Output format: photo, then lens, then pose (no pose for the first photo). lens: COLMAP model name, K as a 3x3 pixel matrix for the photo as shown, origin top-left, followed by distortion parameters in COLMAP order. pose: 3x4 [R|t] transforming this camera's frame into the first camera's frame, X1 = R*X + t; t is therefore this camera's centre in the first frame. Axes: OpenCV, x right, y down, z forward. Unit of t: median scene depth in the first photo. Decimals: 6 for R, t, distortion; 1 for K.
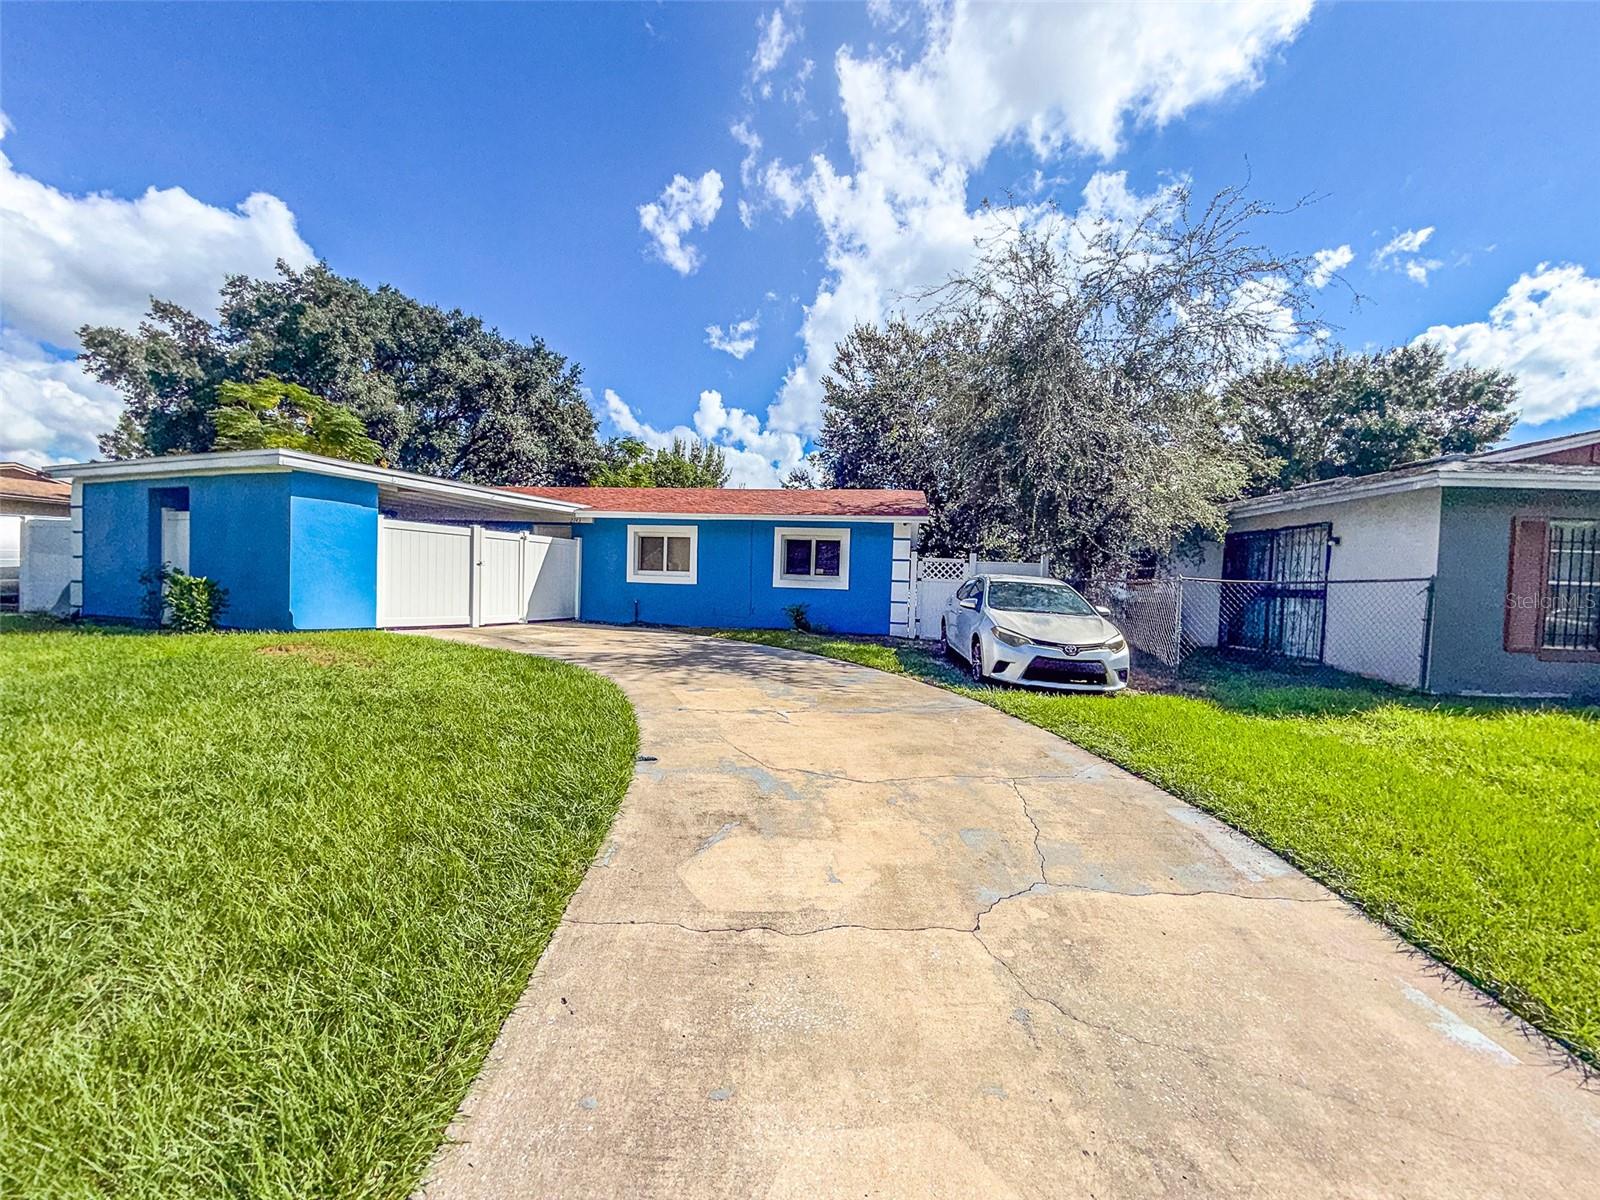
lens RADIAL K [[642.5, 0, 794.7], [0, 642.5, 594.8], [0, 0, 1]] dist [0.001203, -0.000158]
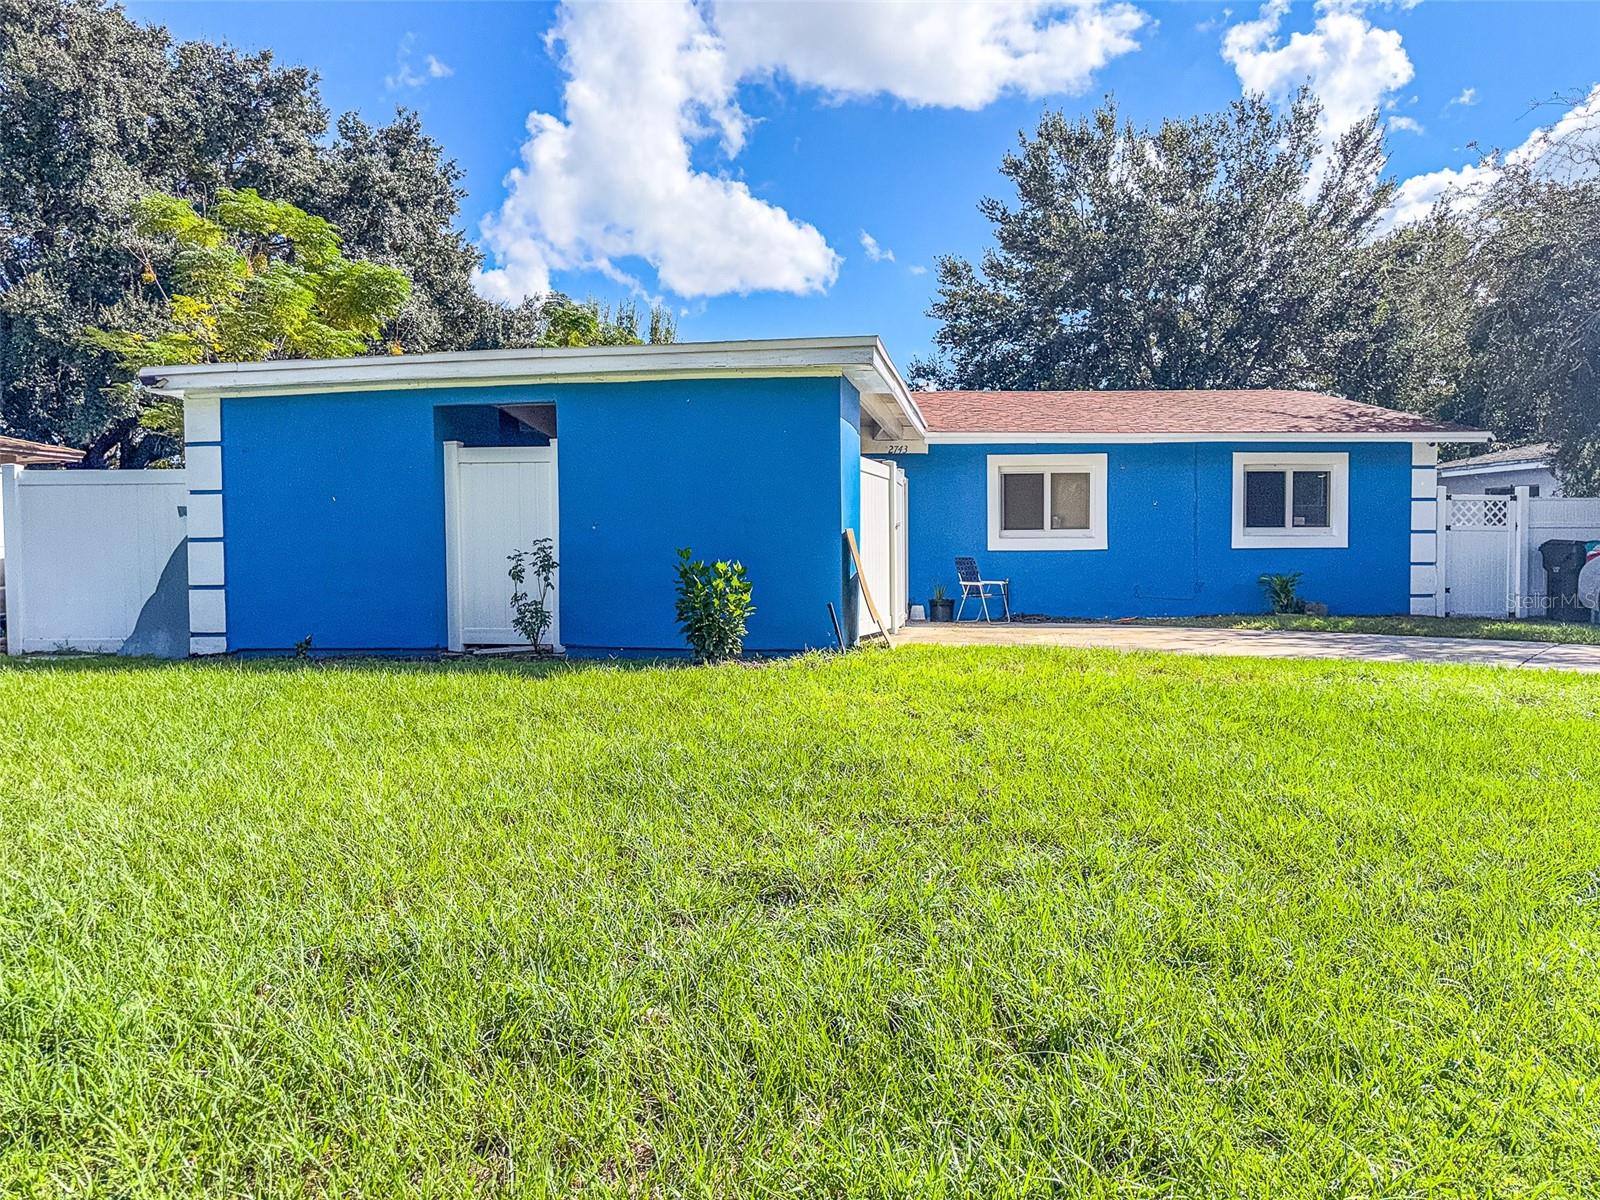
lens RADIAL K [[1134.4, 0, 803.8], [0, 1134.4, 611.7], [0, 0, 1]] dist [-0.004980, 0.001649]
pose [[0.978068, -0.050823, 0.201992, -0.675483], [0.043724, 0.998264, 0.039458, -0.012417], [-0.203647, -0.029760, 0.978592, -0.006577]]
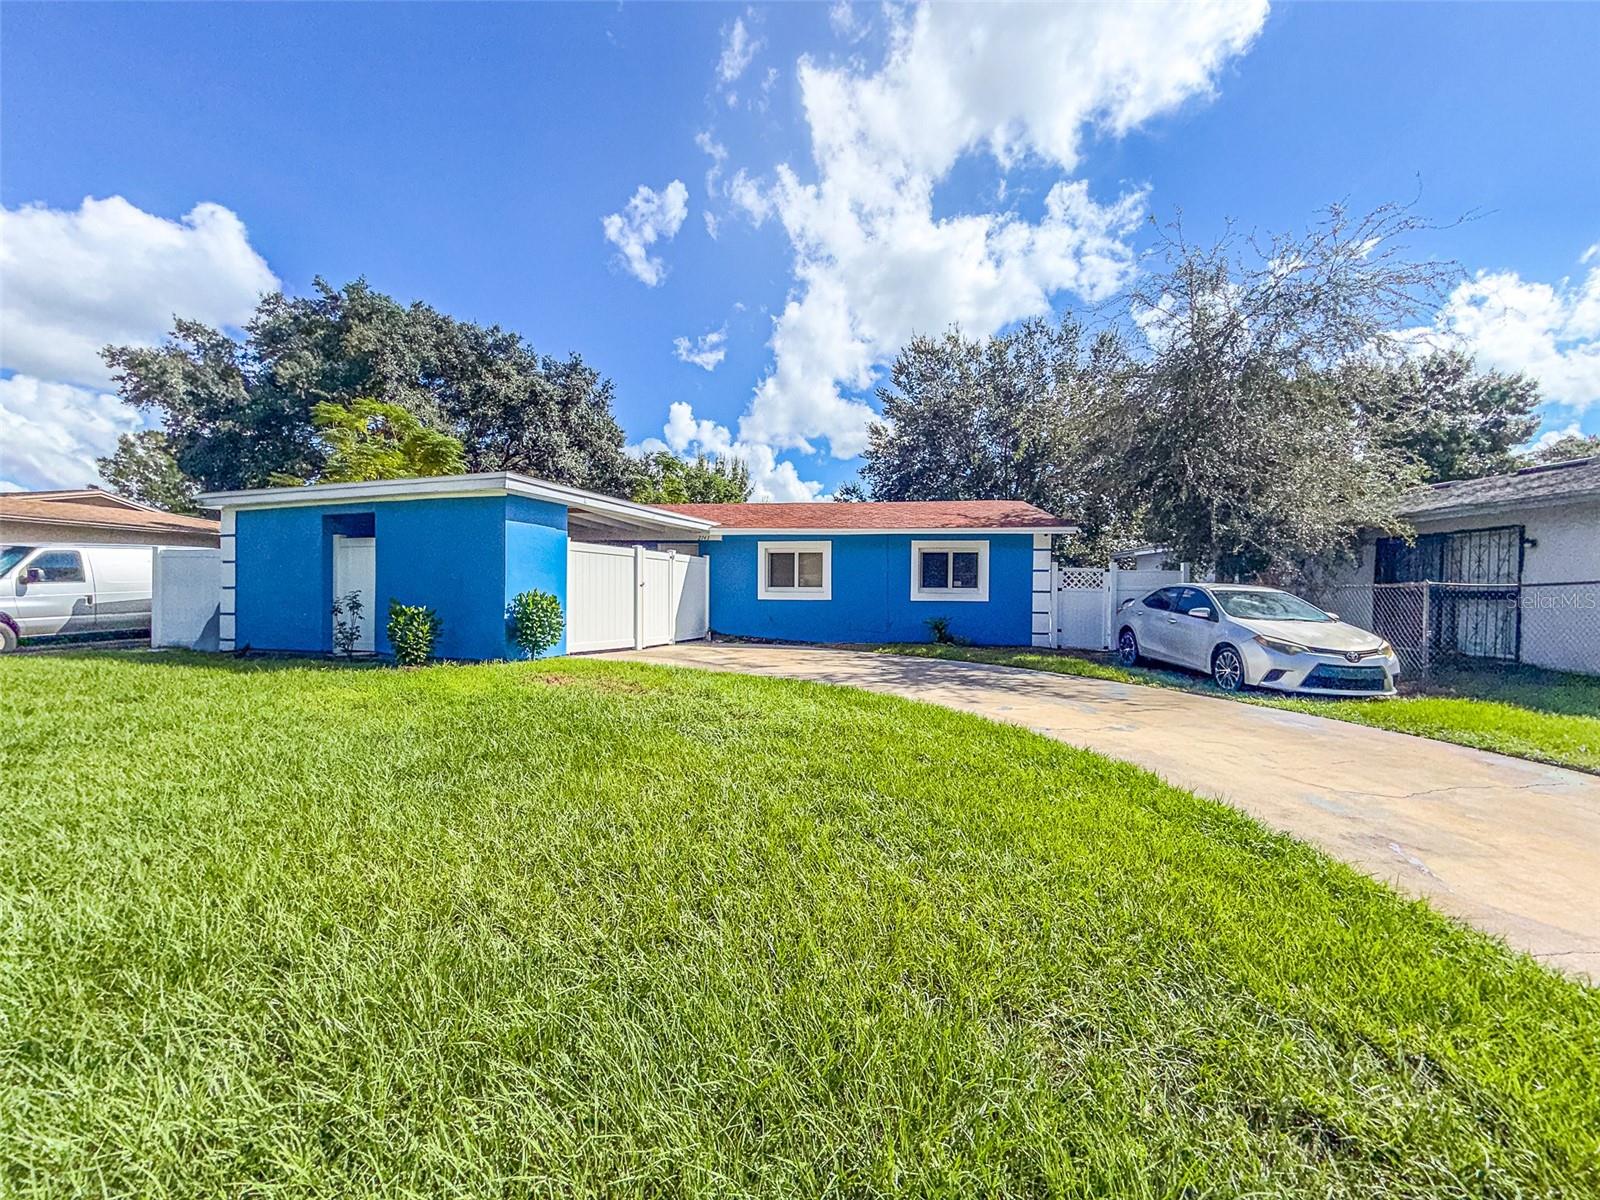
lens RADIAL K [[642.5, 0, 795.3], [0, 642.5, 607.5], [0, 0, 1]] dist [0.001203, -0.000158]
pose [[0.999002, -0.025358, 0.036775, -0.251261], [0.025255, 0.999676, 0.003261, -0.009583], [-0.036846, -0.002329, 0.999318, 0.008545]]
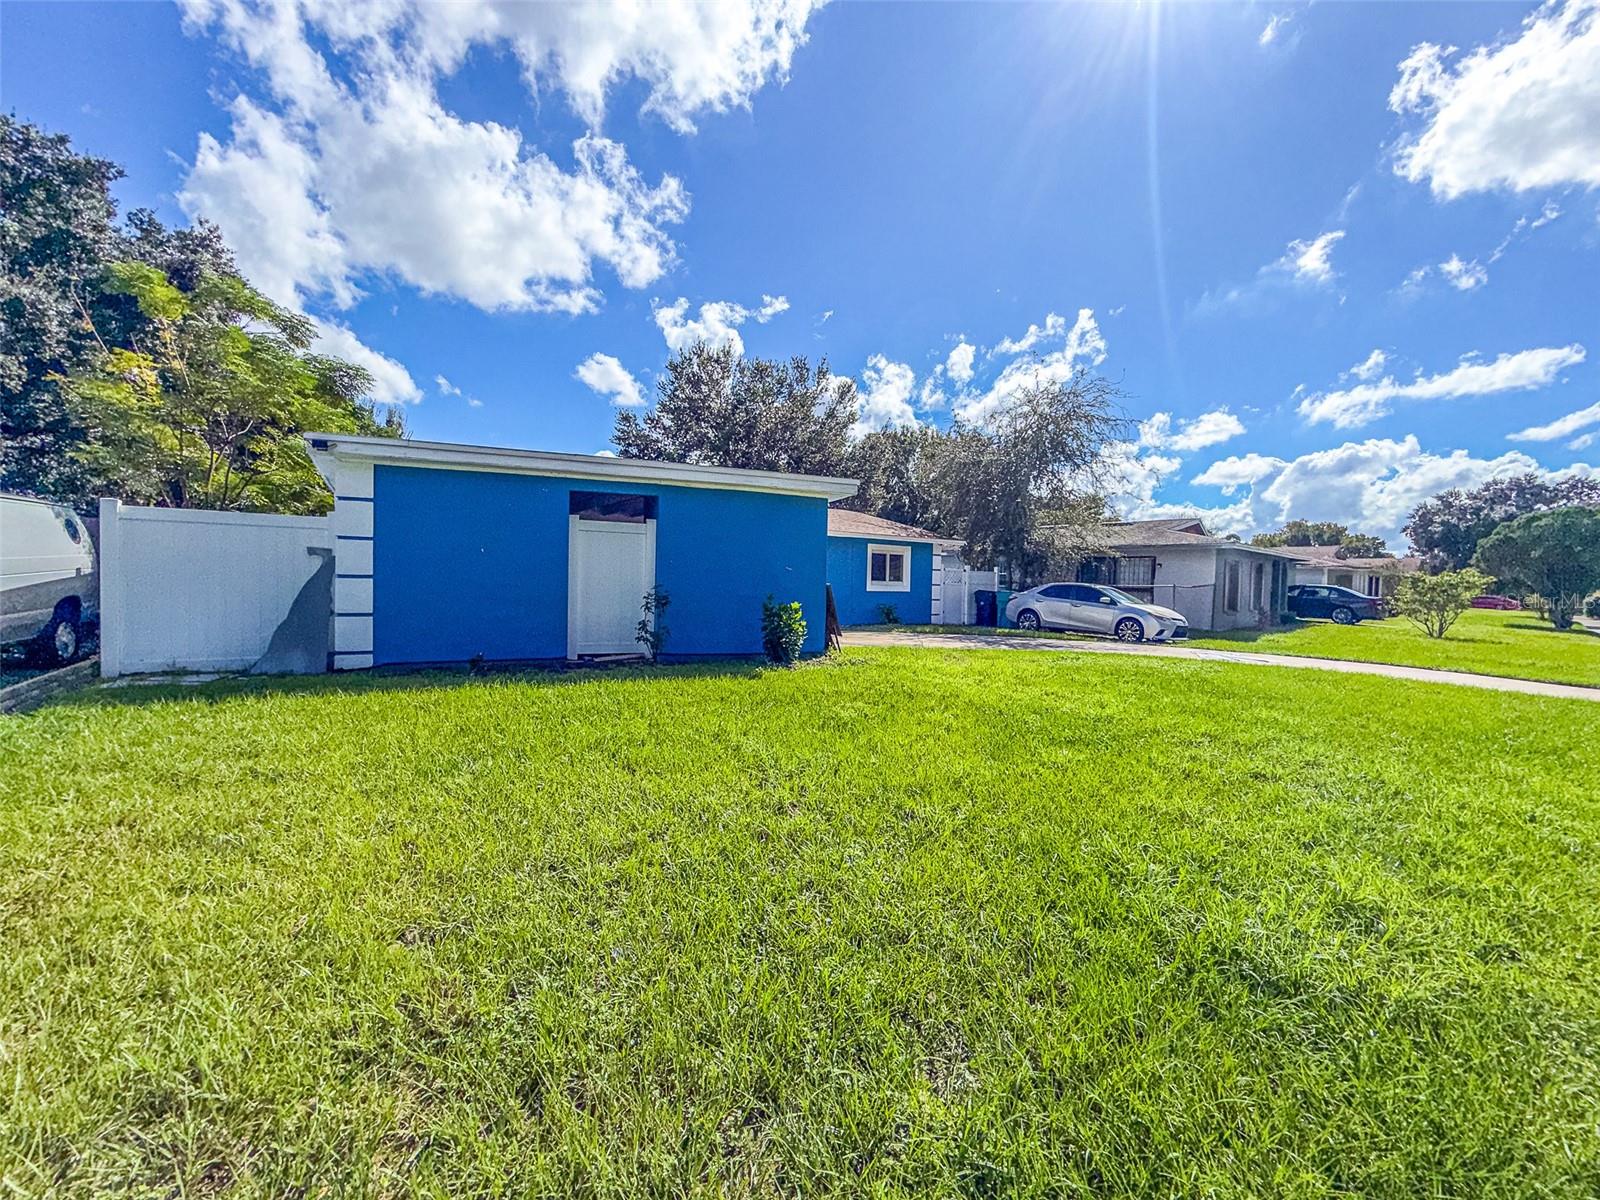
lens RADIAL K [[642.5, 0, 793.6], [0, 642.5, 601.8], [0, 0, 1]] dist [0.001203, -0.000158]
pose [[0.726671, -0.036992, 0.685989, -1.011237], [0.013798, 0.999134, 0.039262, -0.042709], [-0.686847, -0.019065, 0.726552, 0.179712]]
